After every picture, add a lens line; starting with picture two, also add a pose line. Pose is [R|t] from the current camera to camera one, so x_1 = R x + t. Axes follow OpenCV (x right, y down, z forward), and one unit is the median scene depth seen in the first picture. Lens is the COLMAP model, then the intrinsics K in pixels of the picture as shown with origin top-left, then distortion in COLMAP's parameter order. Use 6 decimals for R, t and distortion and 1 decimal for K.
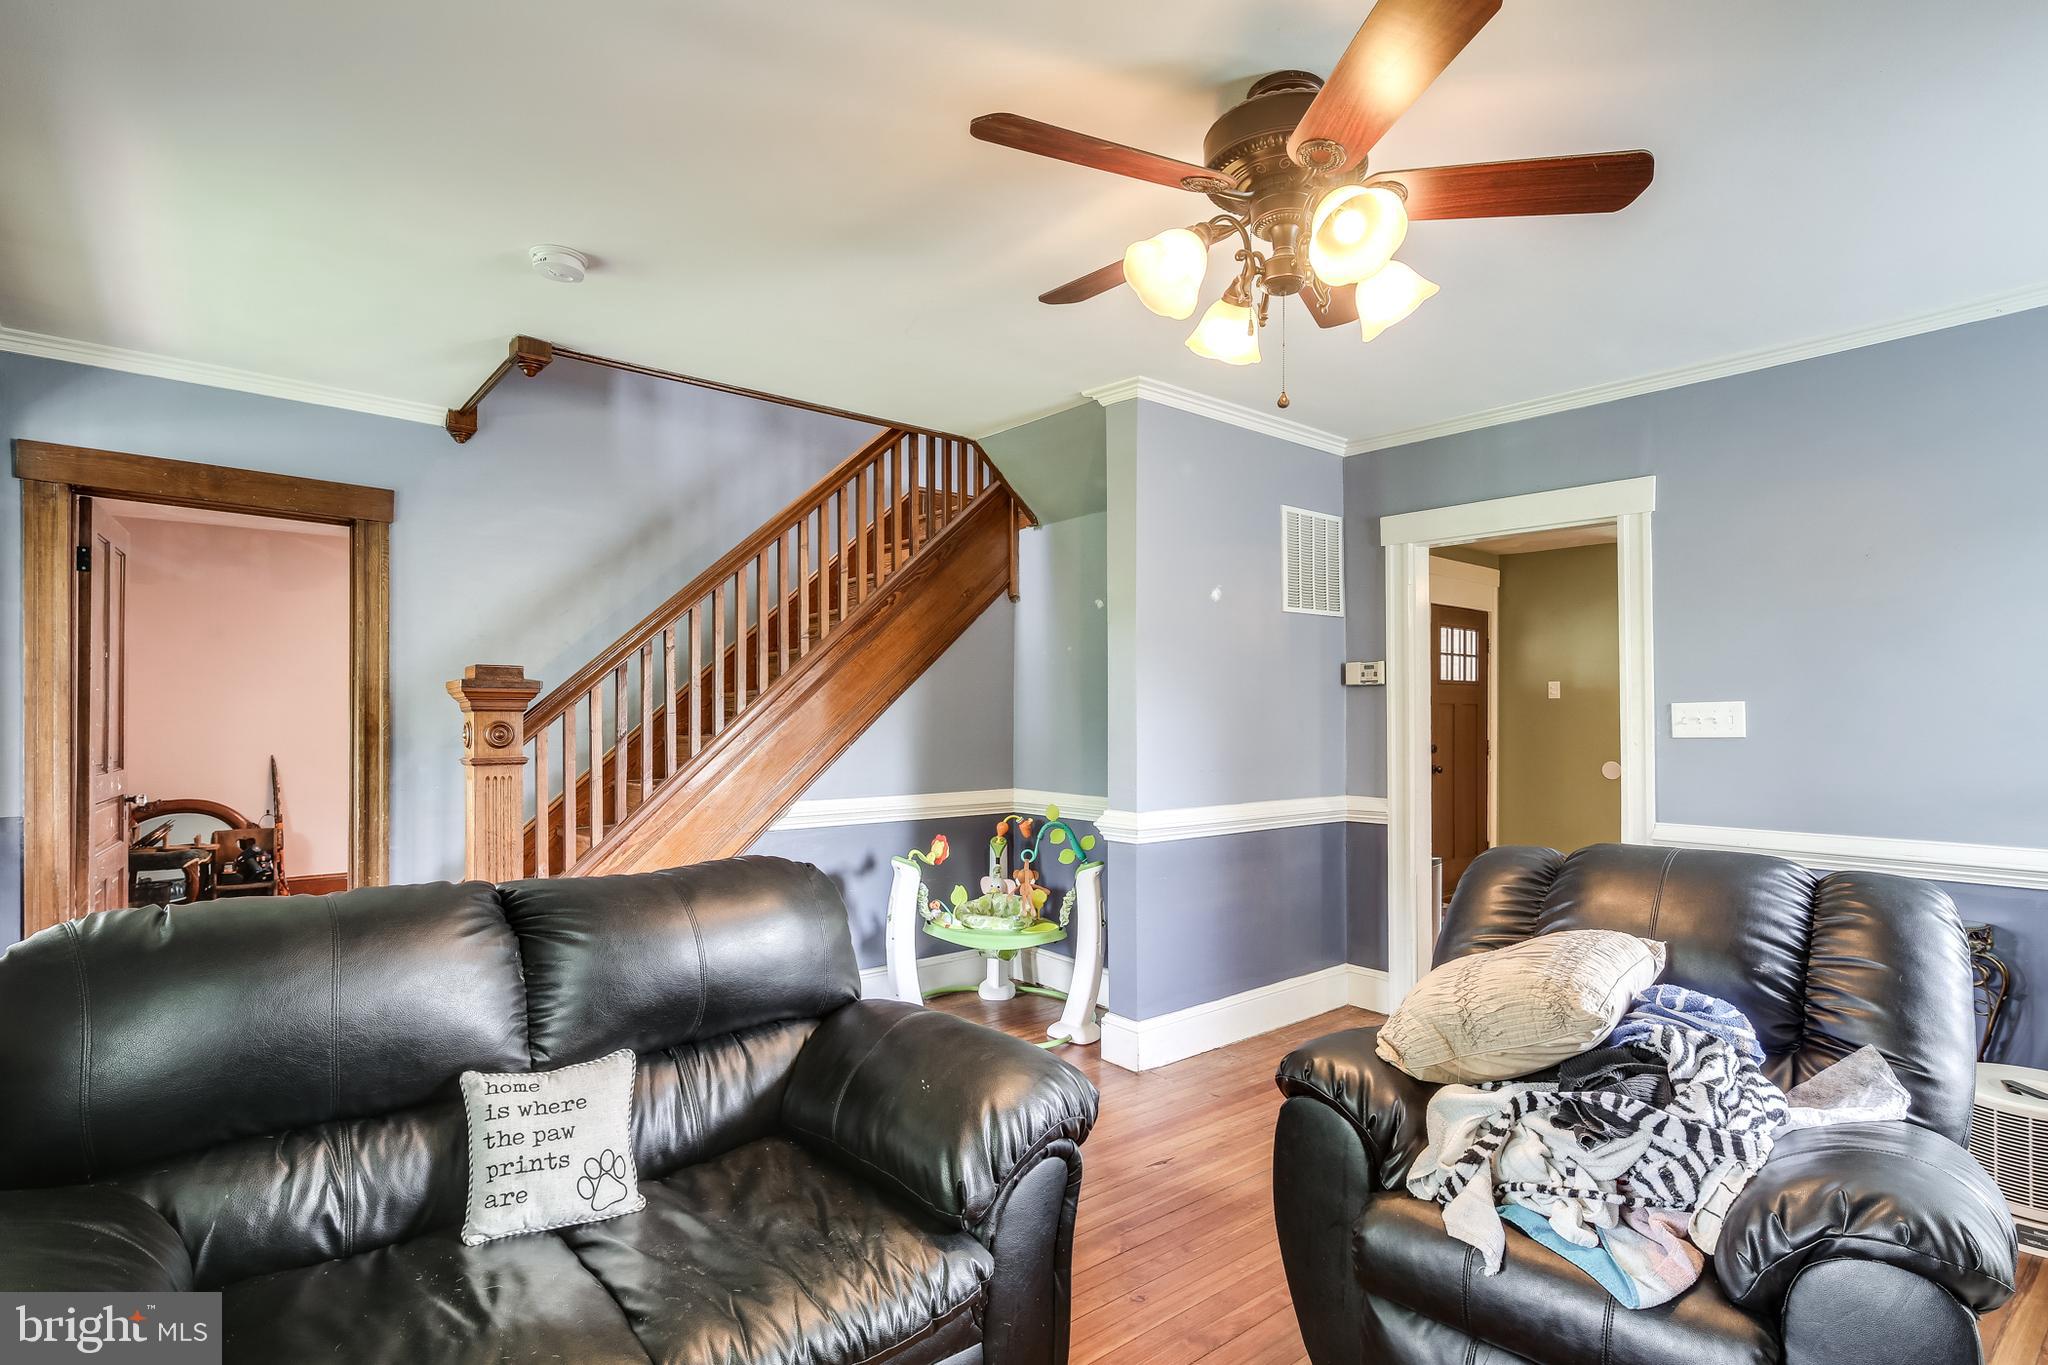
lens RADIAL K [[999.3, 0, 1018.7], [0, 999.3, 711.9], [0, 0, 1]] dist [0.000920, -0.000507]
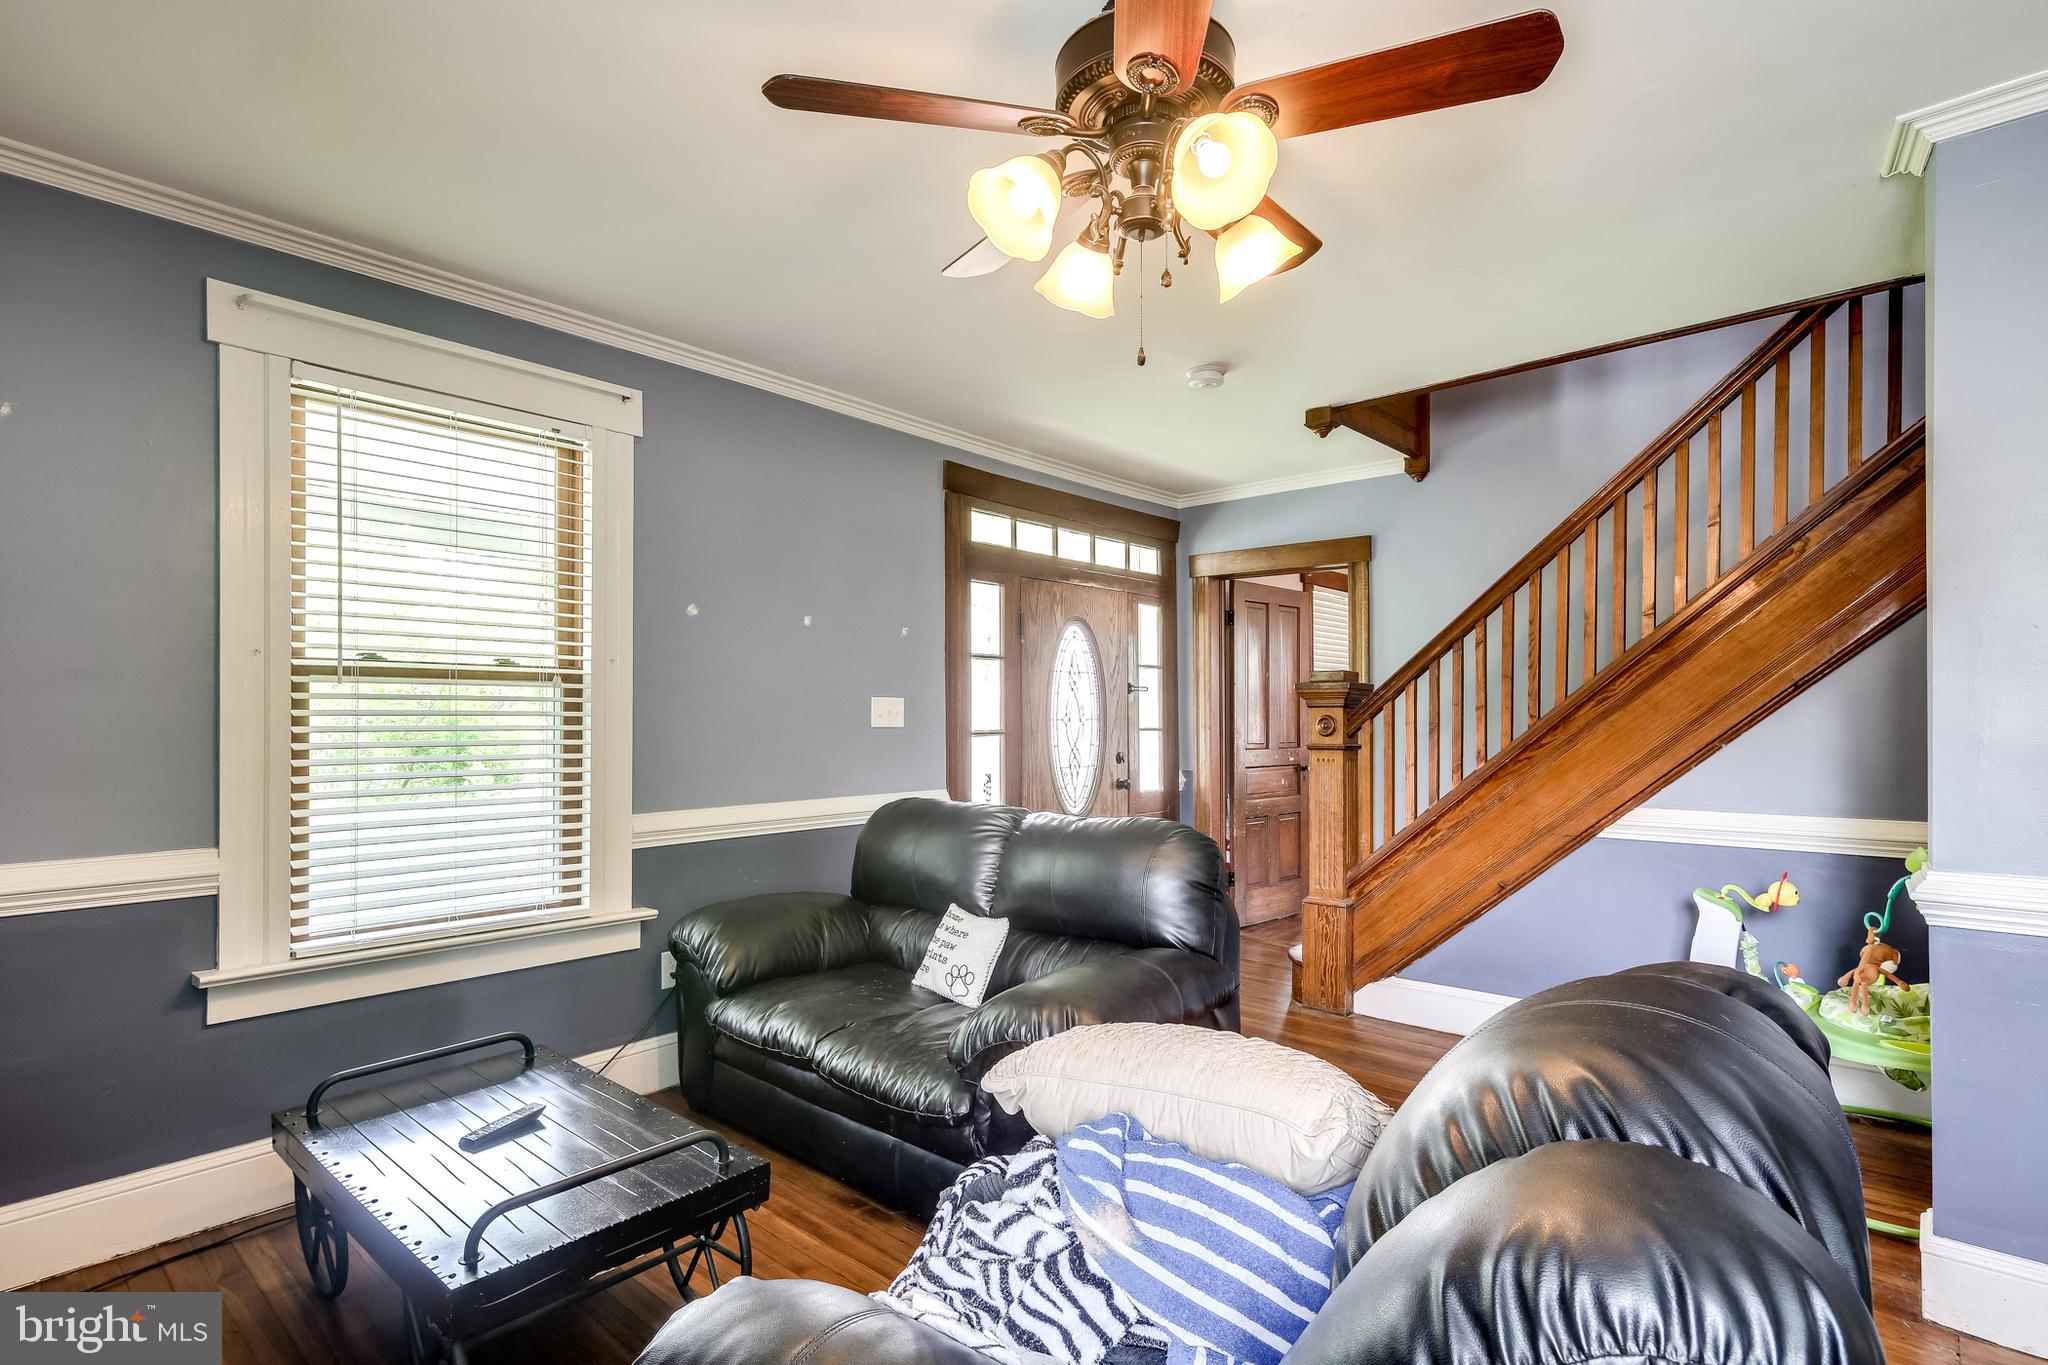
lens RADIAL K [[999.3, 0, 1018.7], [0, 999.3, 711.9], [0, 0, 1]] dist [0.000920, -0.000507]
pose [[0.144731, -0.010895, -0.989411, 0.564804], [0.012531, 0.999879, -0.009177, 0.008615], [0.989392, -0.011071, 0.144850, 0.366634]]
